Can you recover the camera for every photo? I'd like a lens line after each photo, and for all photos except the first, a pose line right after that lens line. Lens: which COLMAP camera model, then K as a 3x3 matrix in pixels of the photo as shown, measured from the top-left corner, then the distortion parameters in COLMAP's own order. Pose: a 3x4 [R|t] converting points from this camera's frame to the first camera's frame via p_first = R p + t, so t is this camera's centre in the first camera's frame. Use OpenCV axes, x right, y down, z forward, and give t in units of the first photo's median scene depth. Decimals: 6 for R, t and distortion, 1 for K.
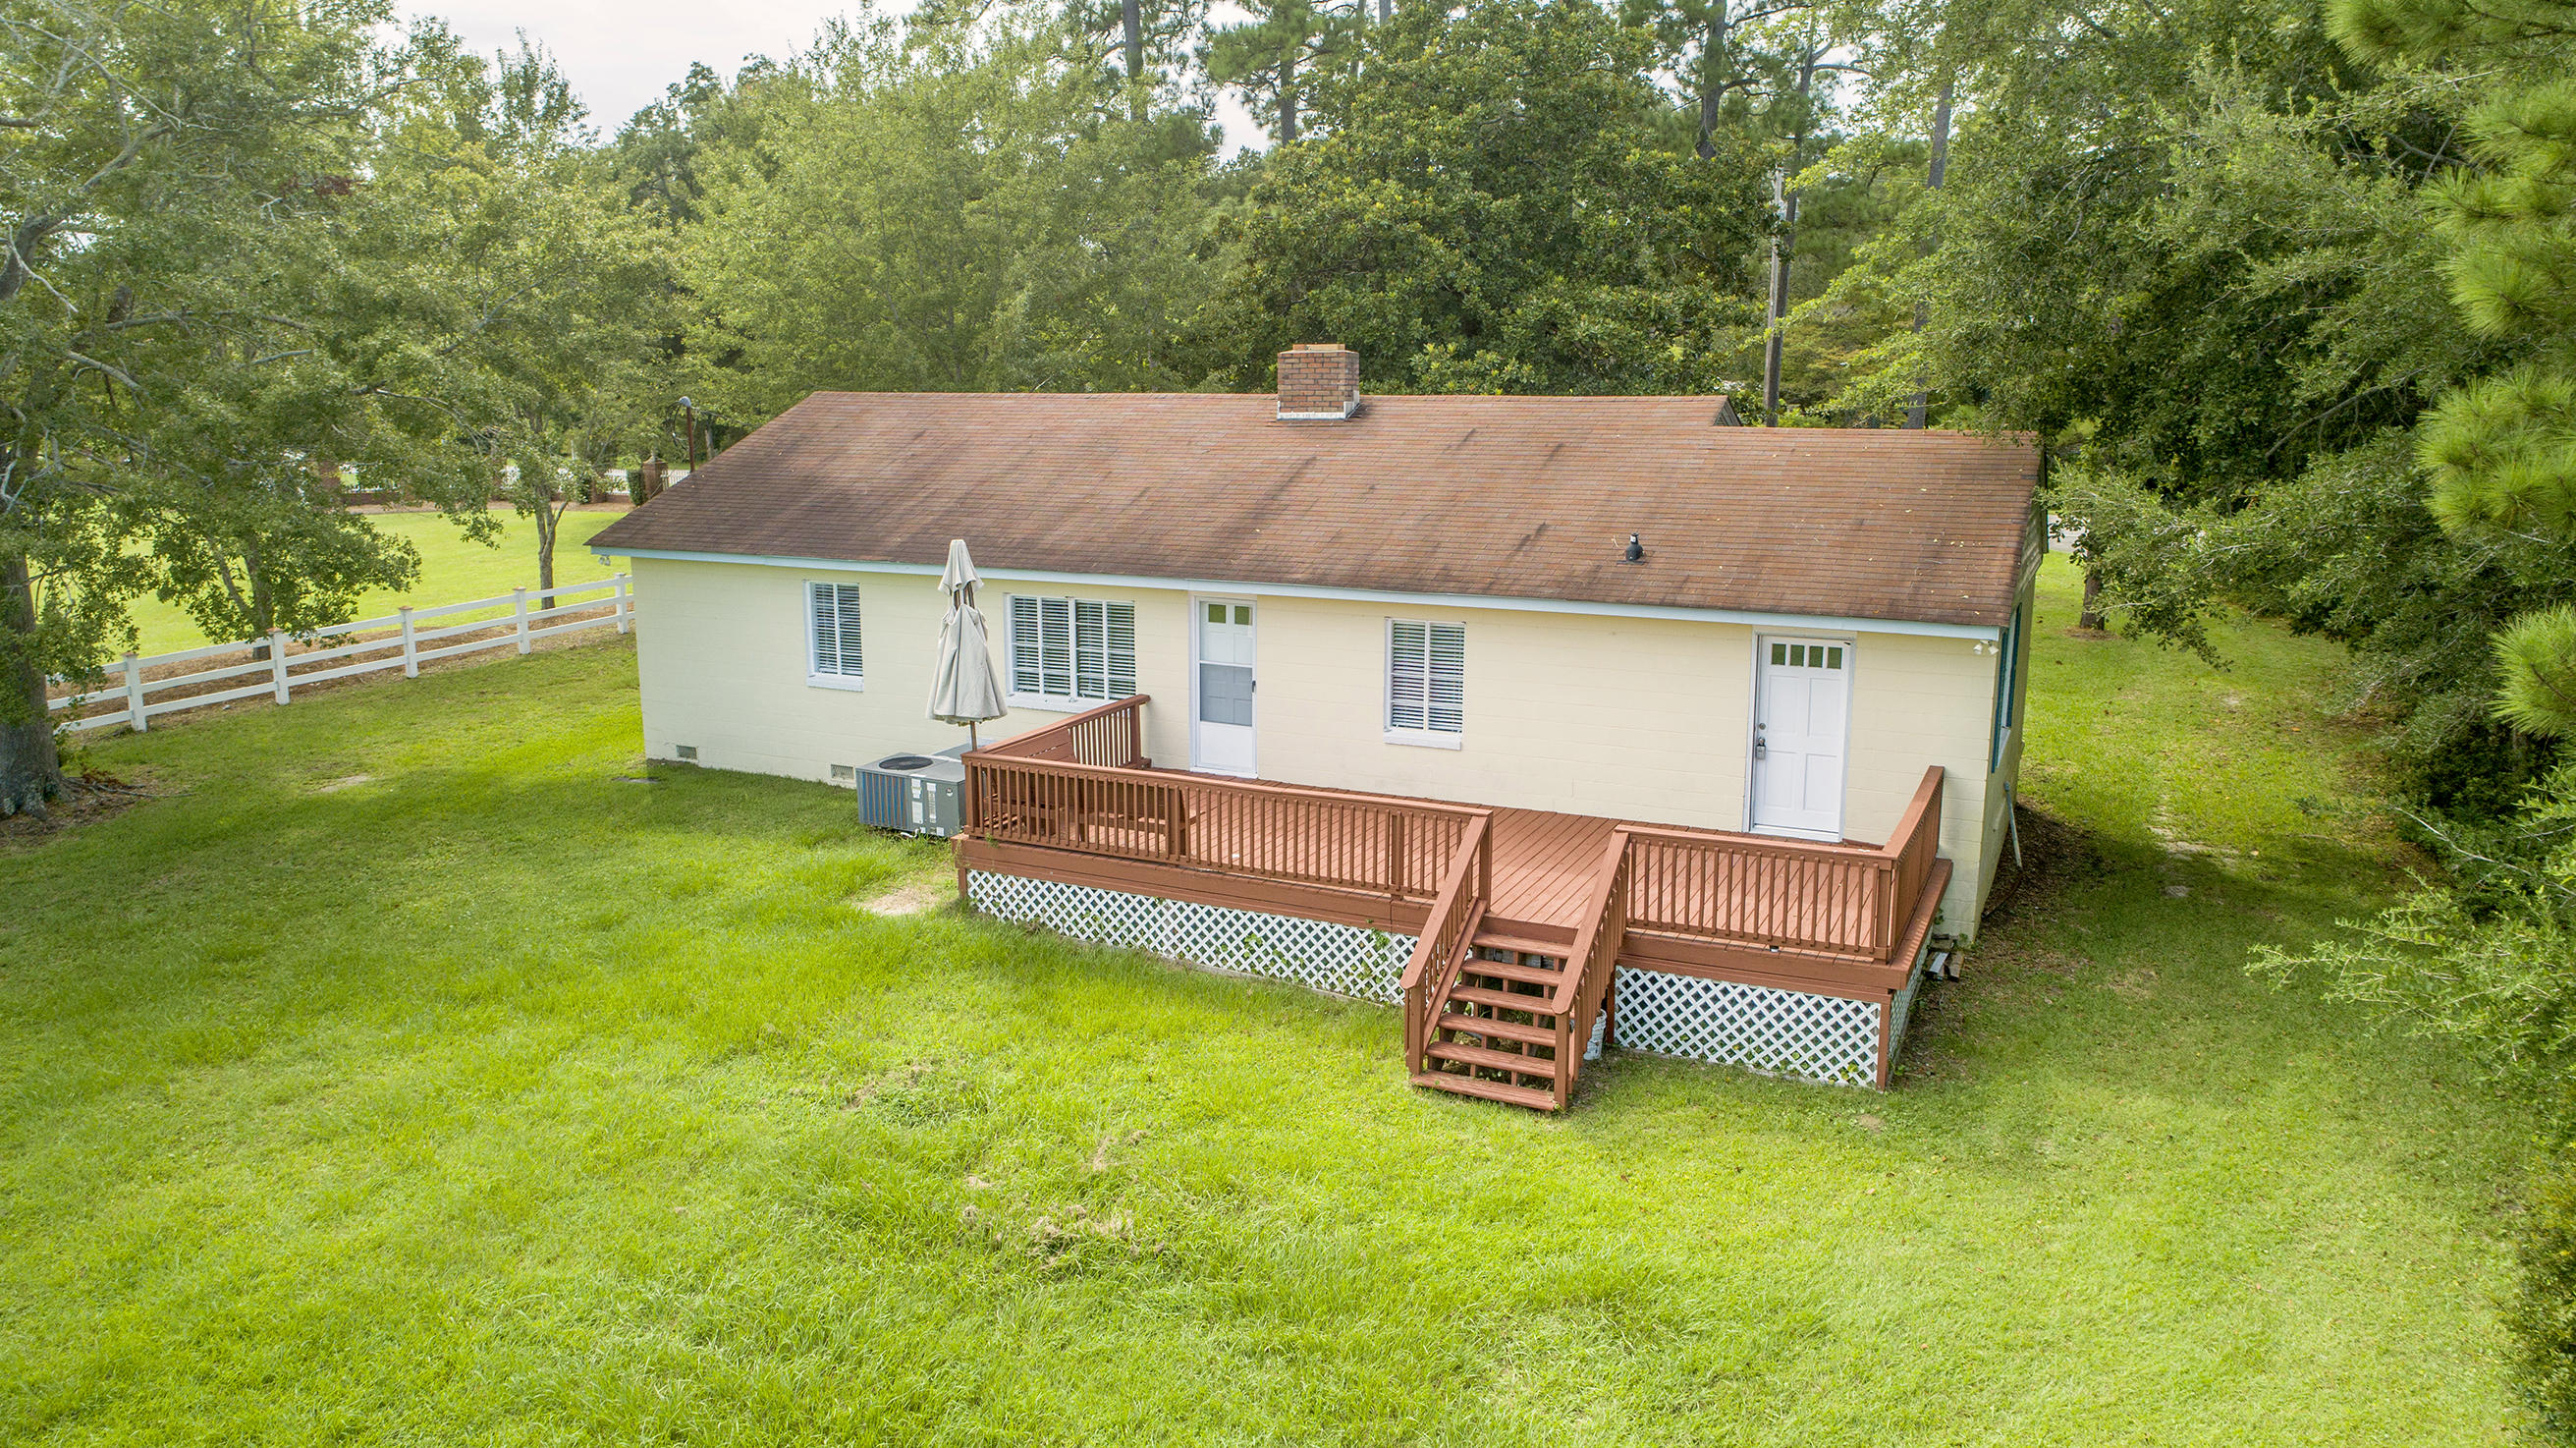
lens RADIAL K [[1728.1, 0, 1288.7], [0, 1728.1, 735.0], [0, 0, 1]] dist [-0.010065, 0.004390]
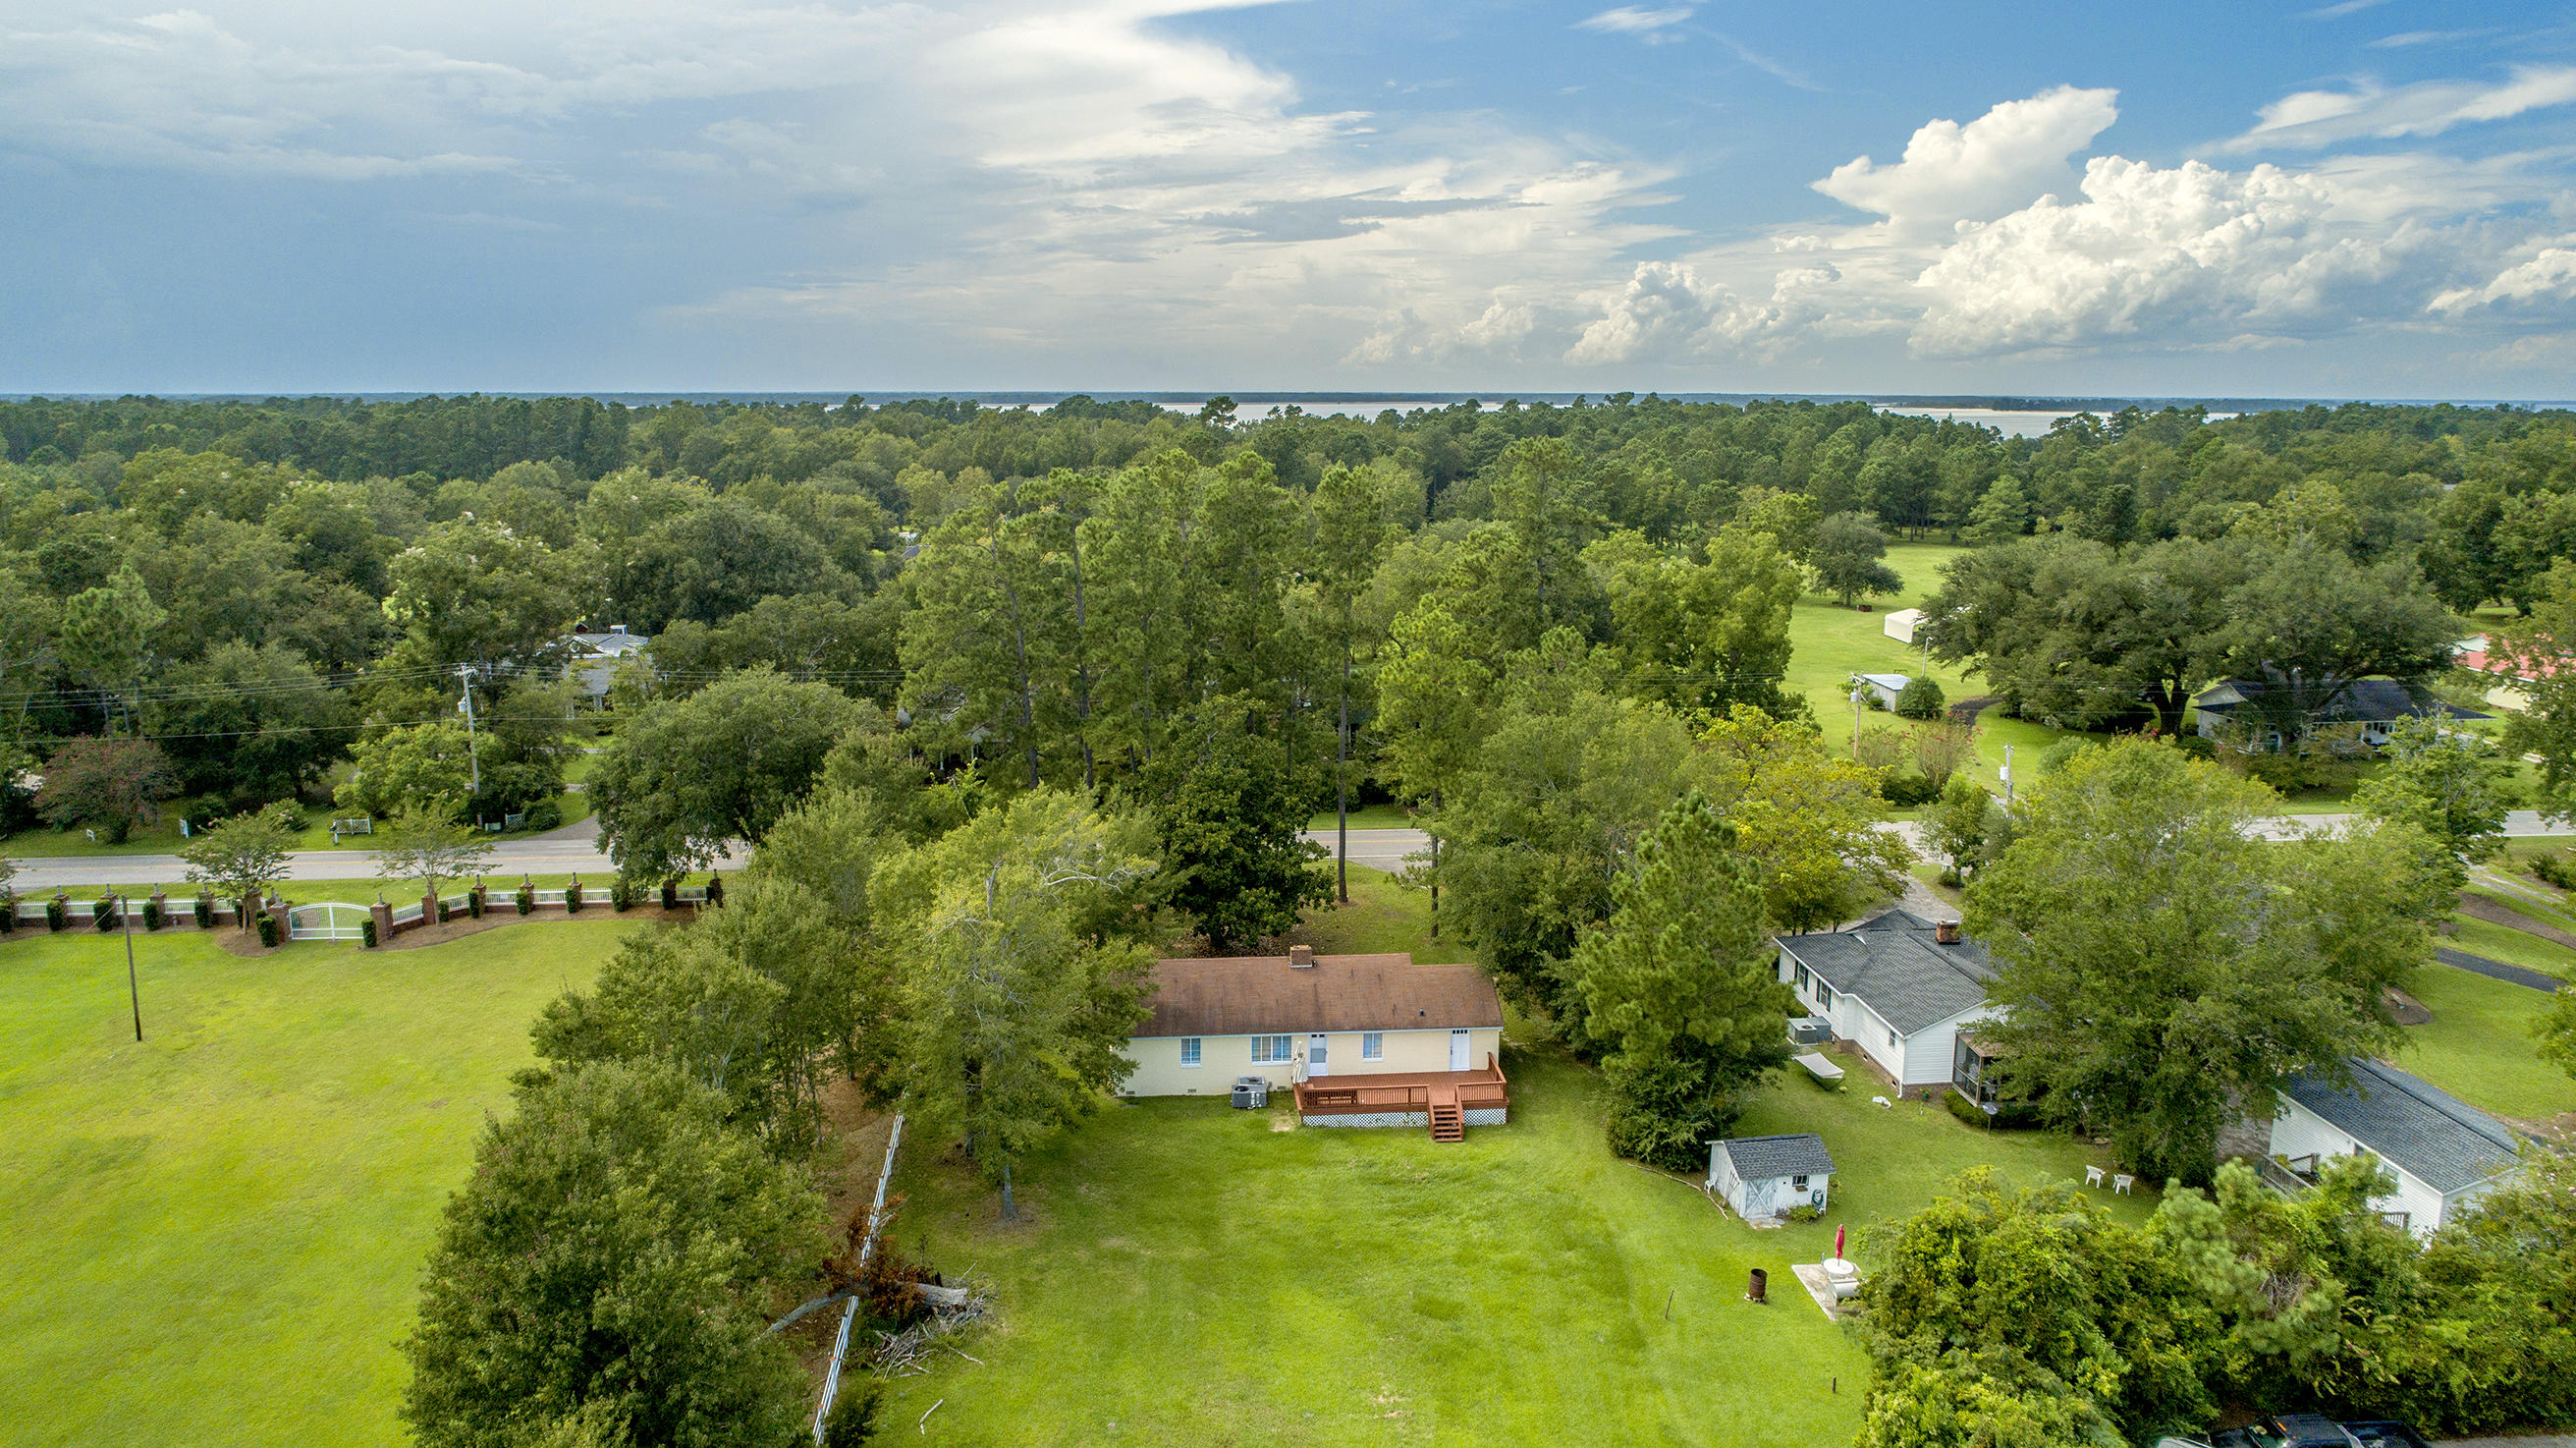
lens RADIAL K [[1737.7, 0, 1284.3], [0, 1737.7, 689.9], [0, 0, 1]] dist [-0.017739, 0.010100]
pose [[0.857363, -0.087414, 0.507236, -2.356645], [0.104297, 0.994534, -0.004897, -0.972152], [-0.504035, 0.057102, 0.861794, -2.786500]]
